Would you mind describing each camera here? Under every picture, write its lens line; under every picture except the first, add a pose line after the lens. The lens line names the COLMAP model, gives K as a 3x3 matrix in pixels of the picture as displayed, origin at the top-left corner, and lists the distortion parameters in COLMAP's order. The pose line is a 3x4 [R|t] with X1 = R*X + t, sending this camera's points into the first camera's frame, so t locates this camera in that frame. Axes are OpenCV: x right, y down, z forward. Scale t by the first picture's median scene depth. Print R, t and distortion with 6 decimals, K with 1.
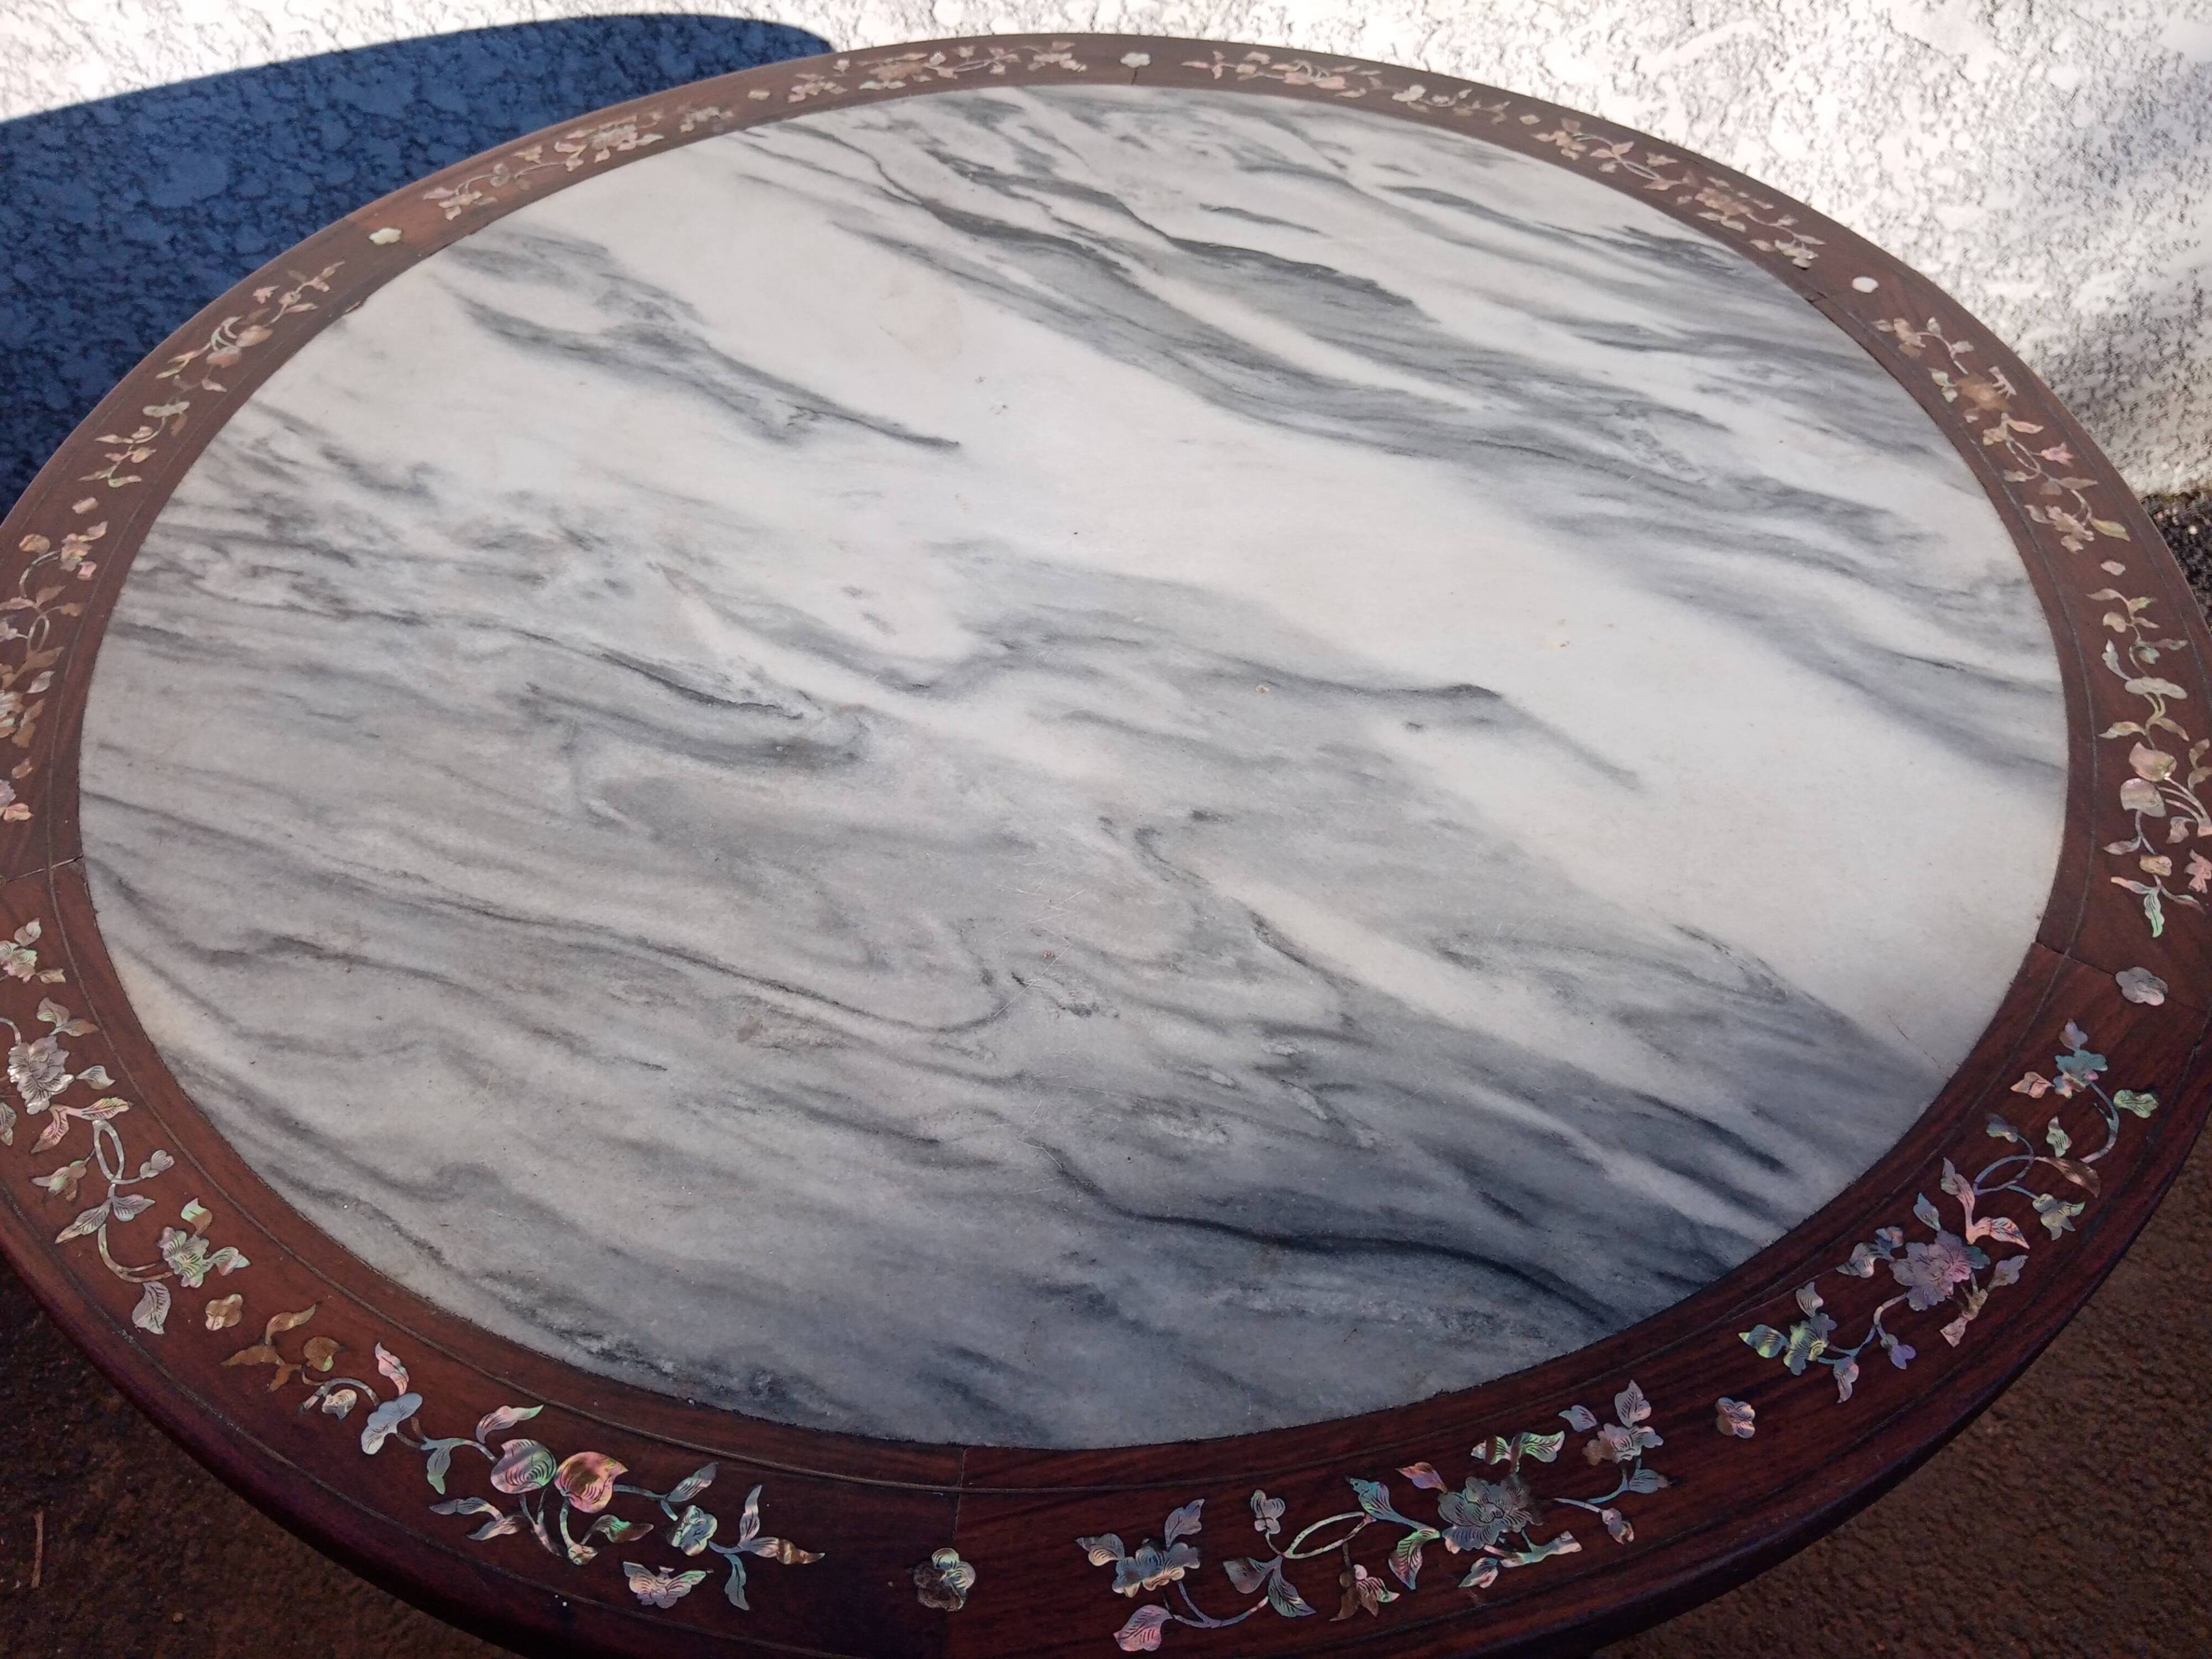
lens RADIAL K [[1807.1, 0, 1111.4], [0, 1807.1, 886.5], [0, 0, 1]] dist [0.024303, -0.073778]
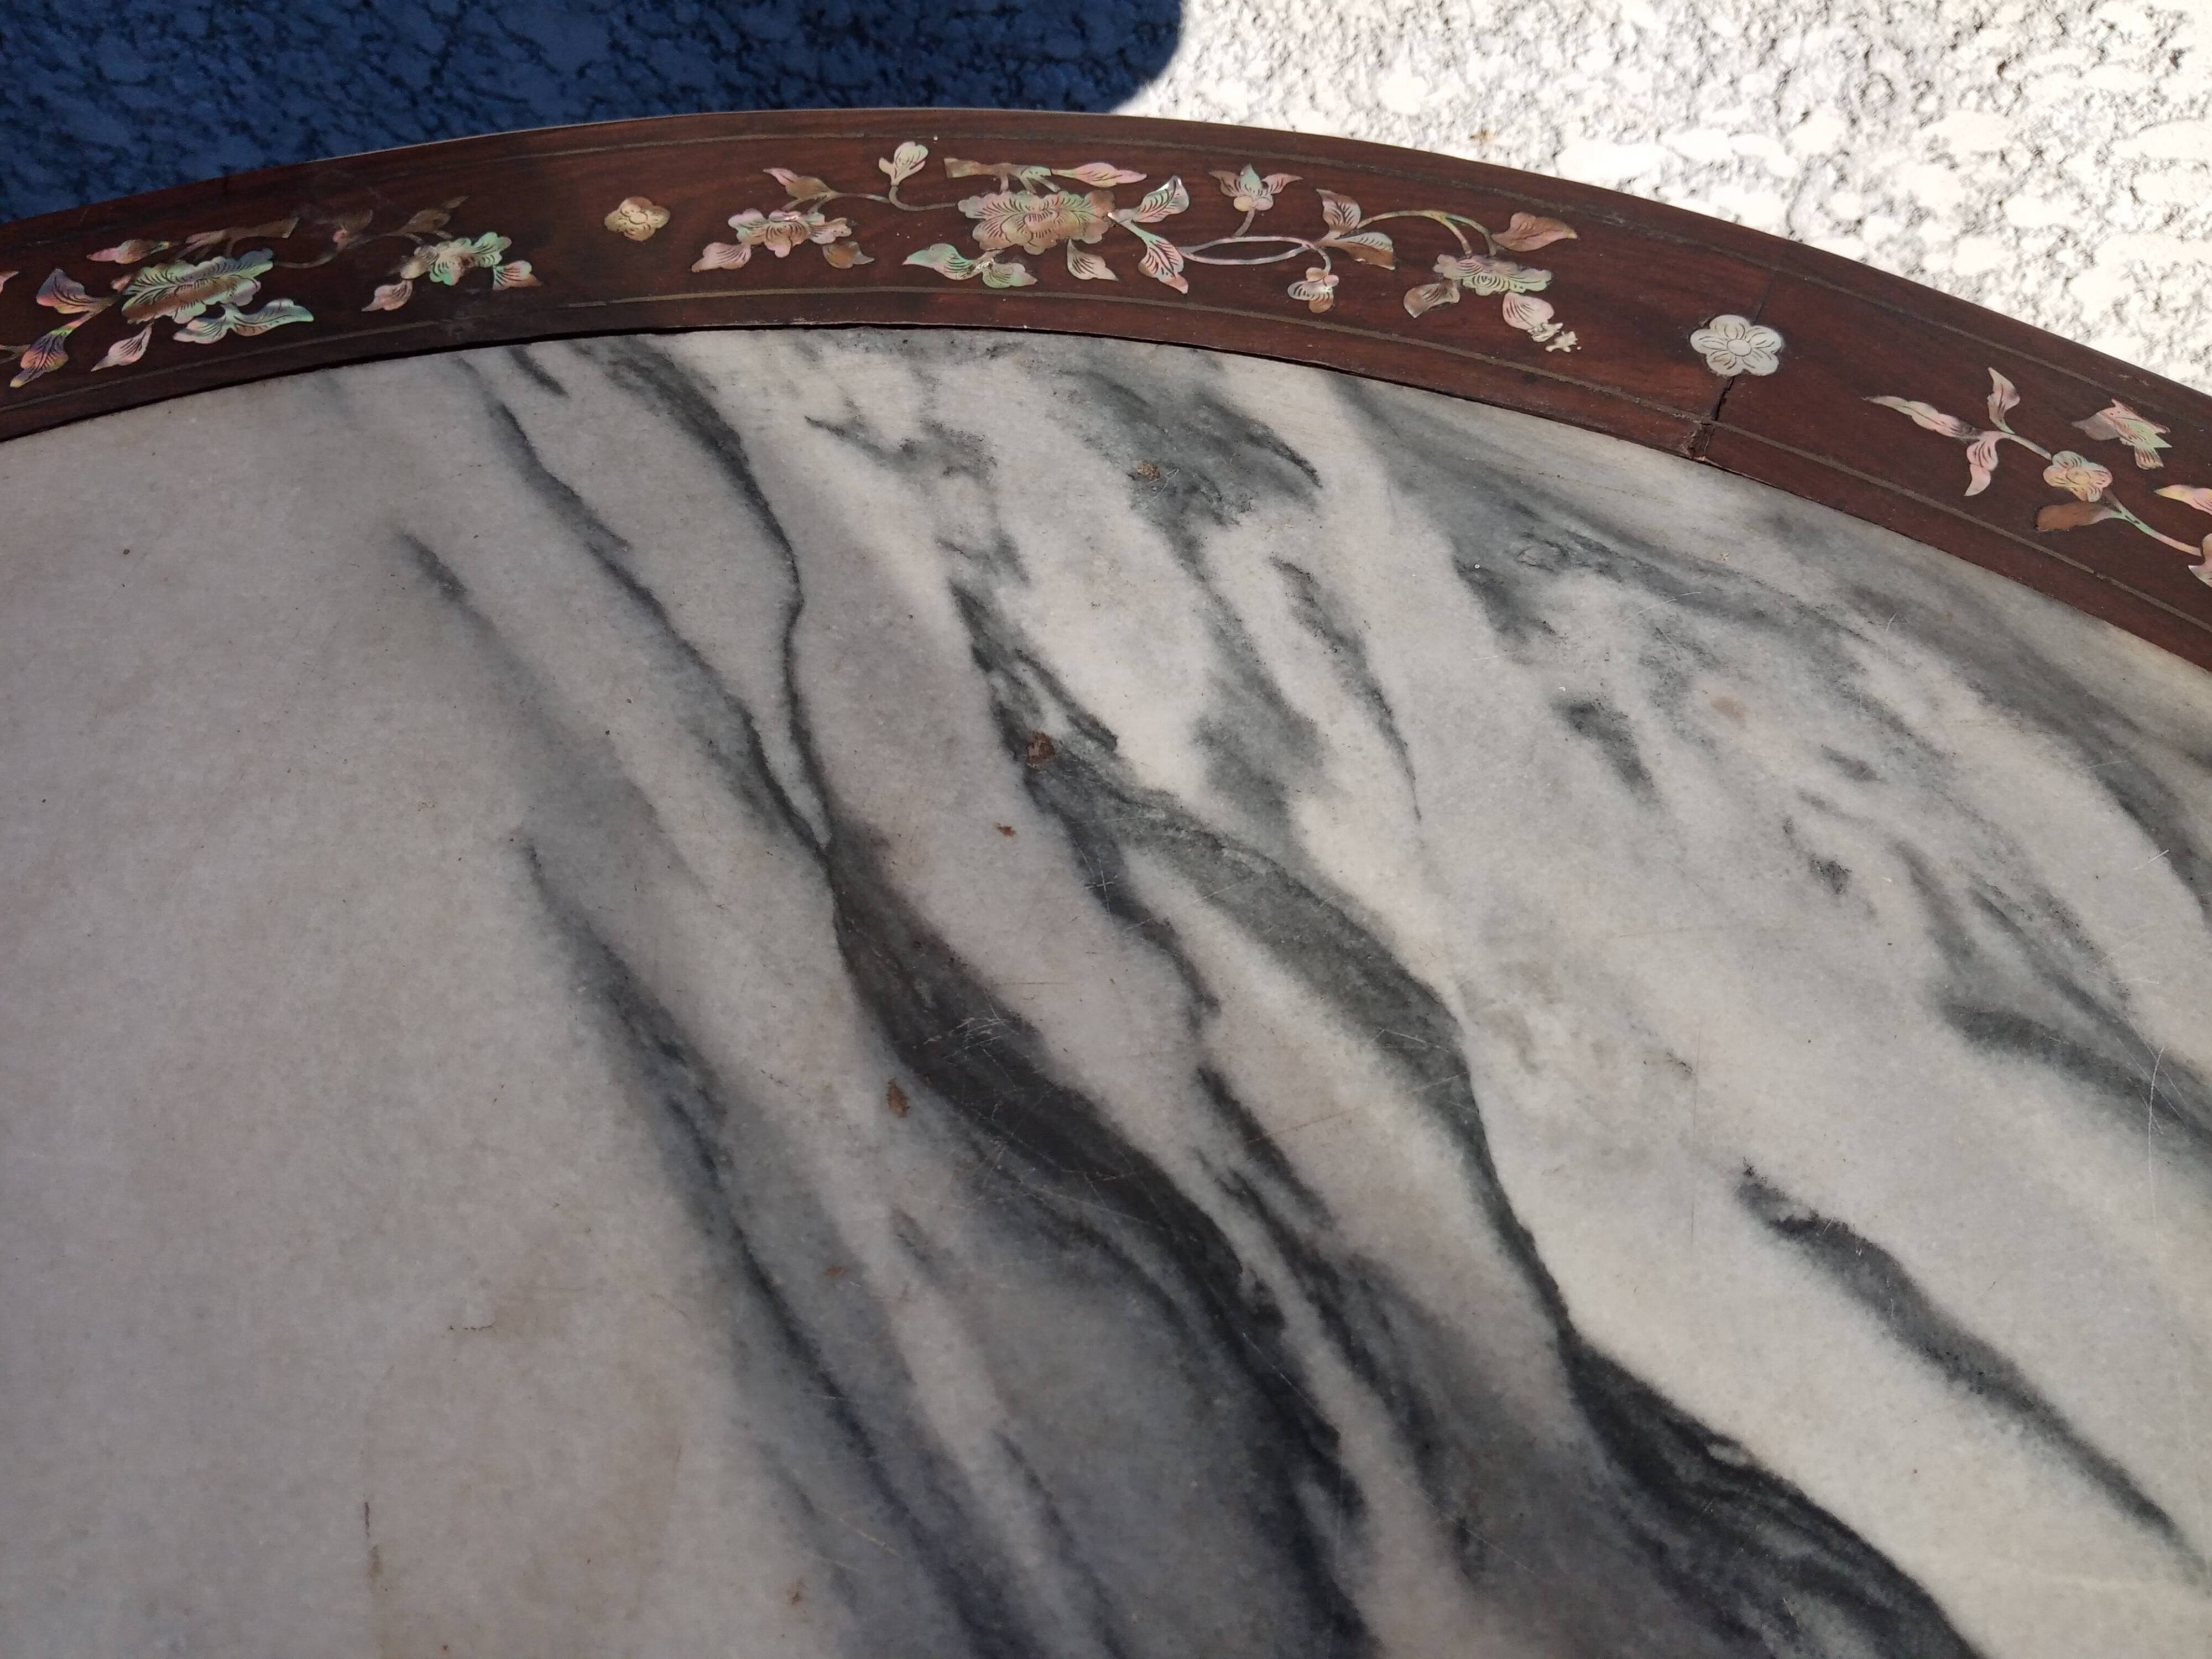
lens RADIAL K [[1807.1, 0, 1114.4], [0, 1807.1, 828.8], [0, 0, 1]] dist [0.024303, -0.073778]
pose [[0.932691, 0.300055, -0.200136, 0.000420], [-0.266643, 0.947291, 0.177596, -0.641468], [0.242876, -0.112277, 0.963538, 1.035407]]
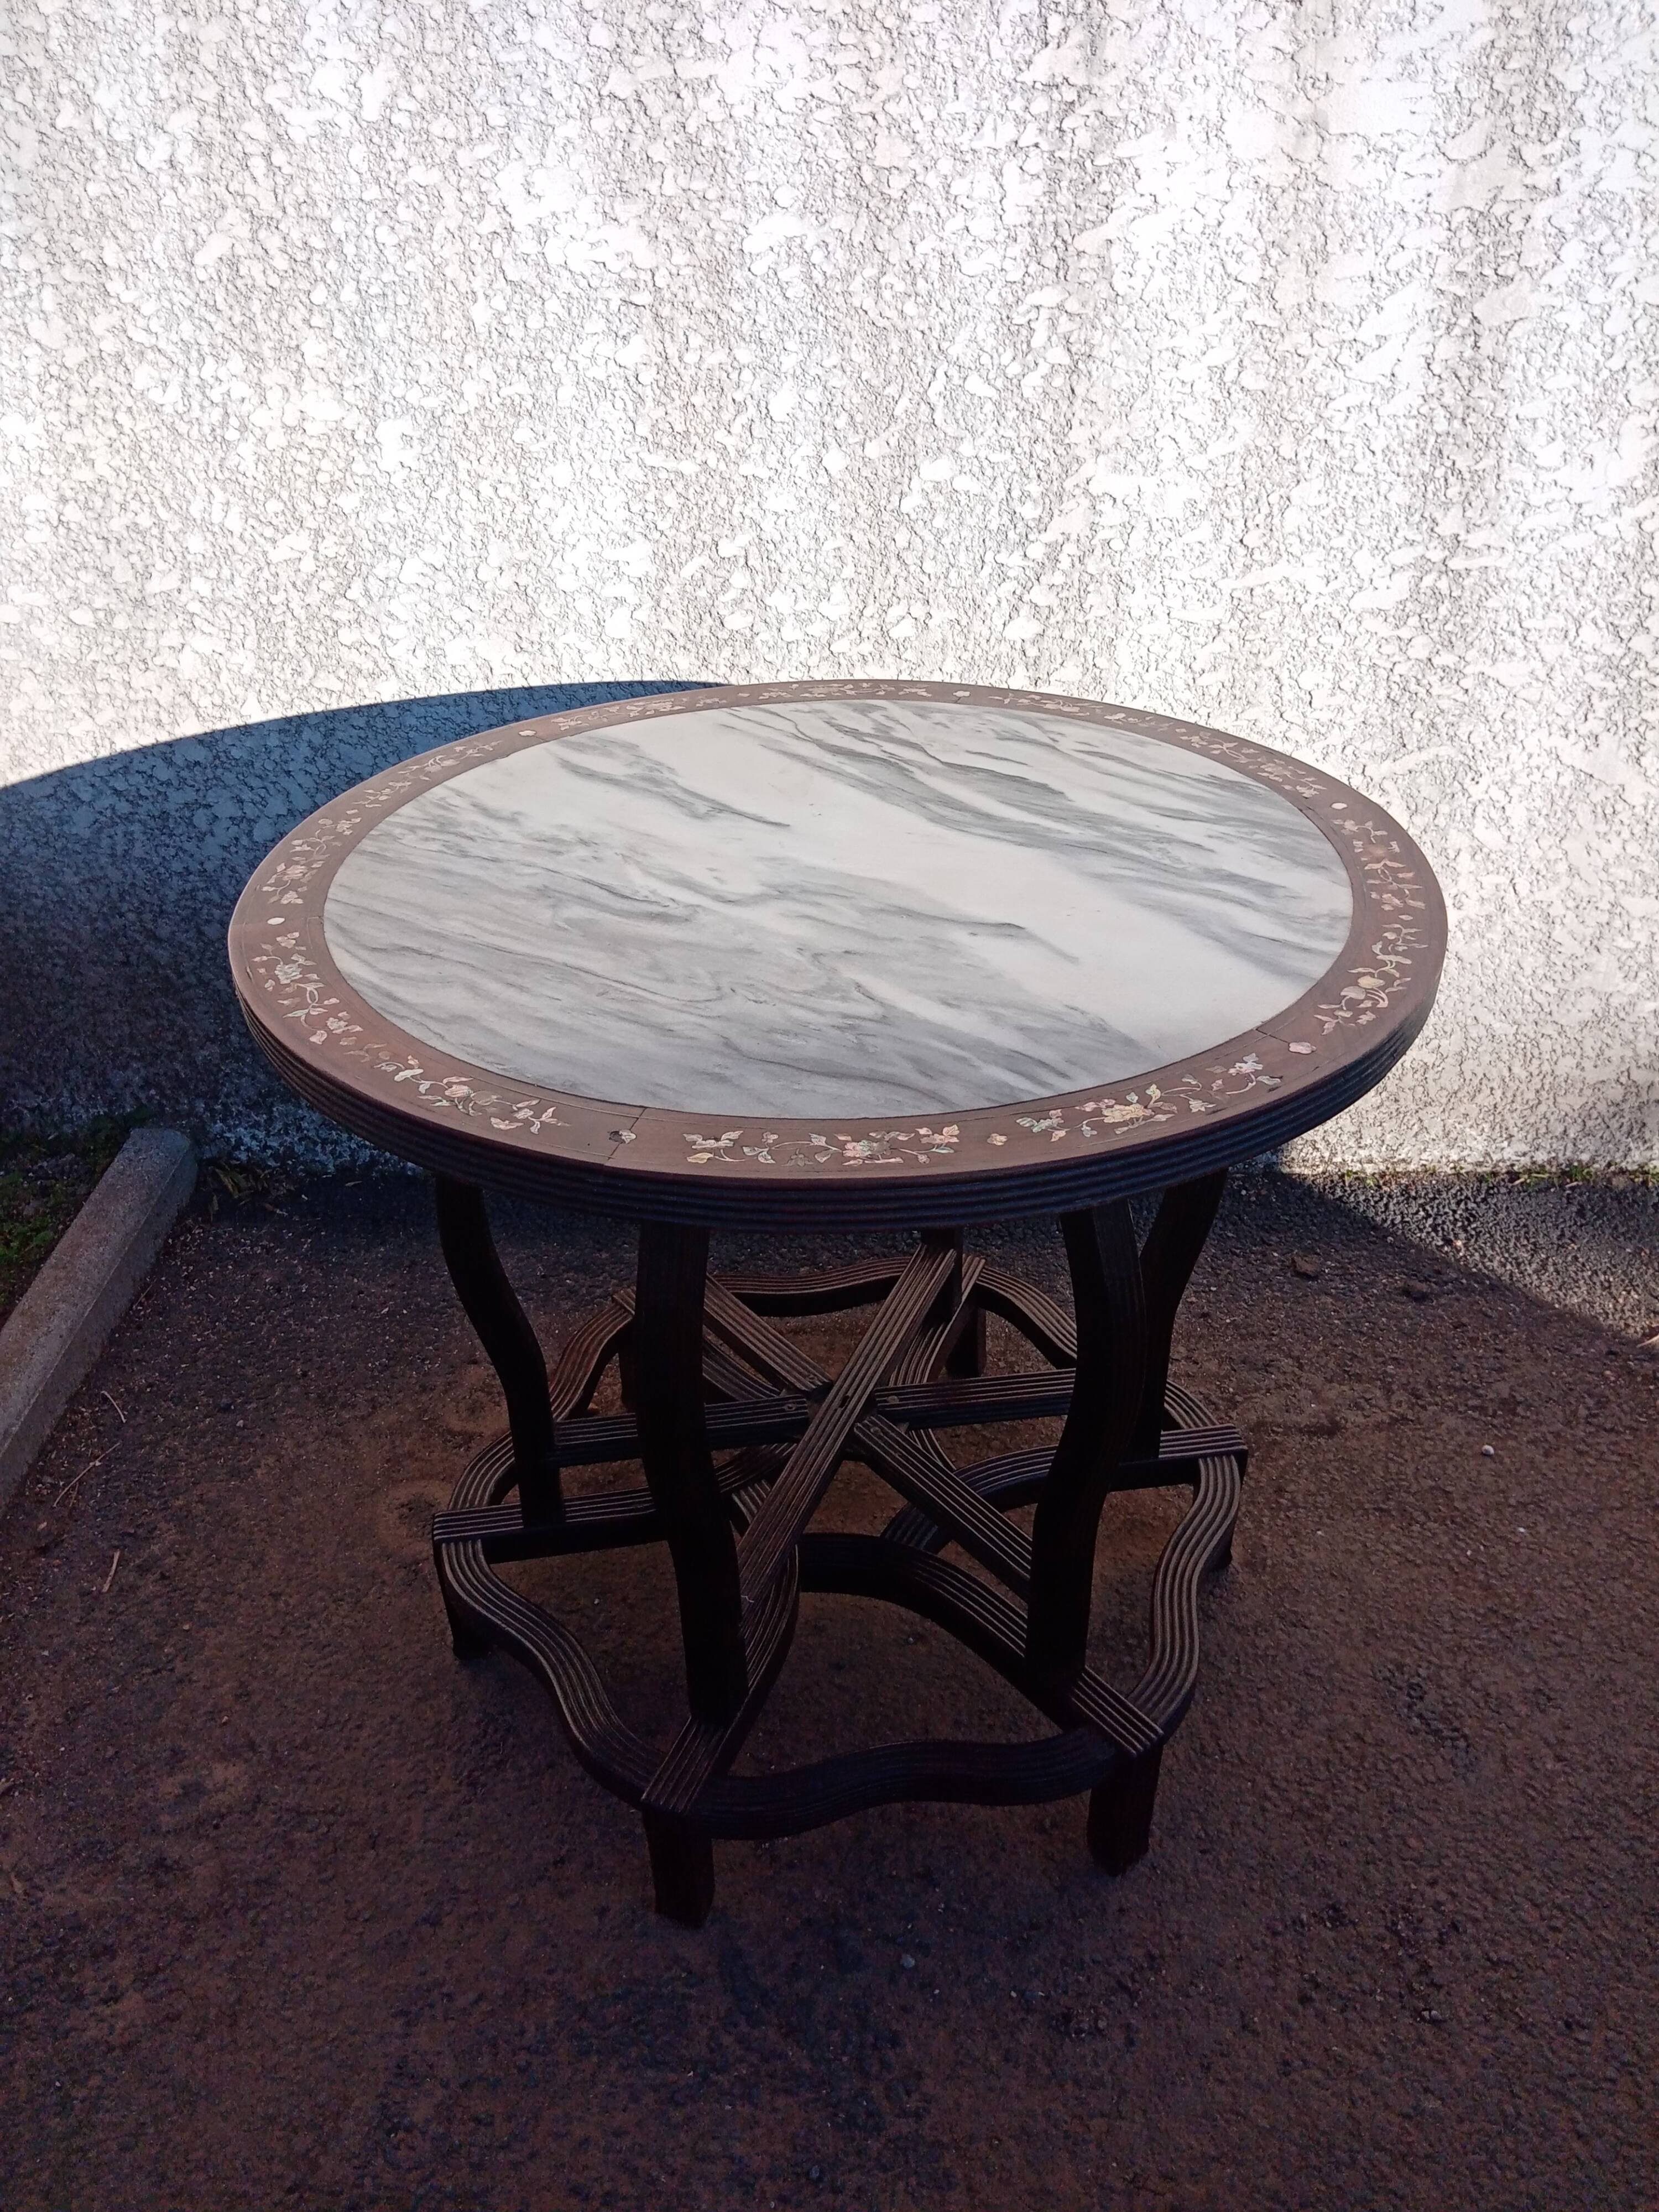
lens RADIAL K [[1807.1, 0, 783.1], [0, 1807.1, 1124.0], [0, 0, 1]] dist [0.024303, -0.073778]
pose [[0.968199, 0.111157, -0.224130, 0.443821], [-0.175642, 0.939978, -0.292559, 0.726516], [0.178158, 0.322622, 0.929610, -0.779119]]
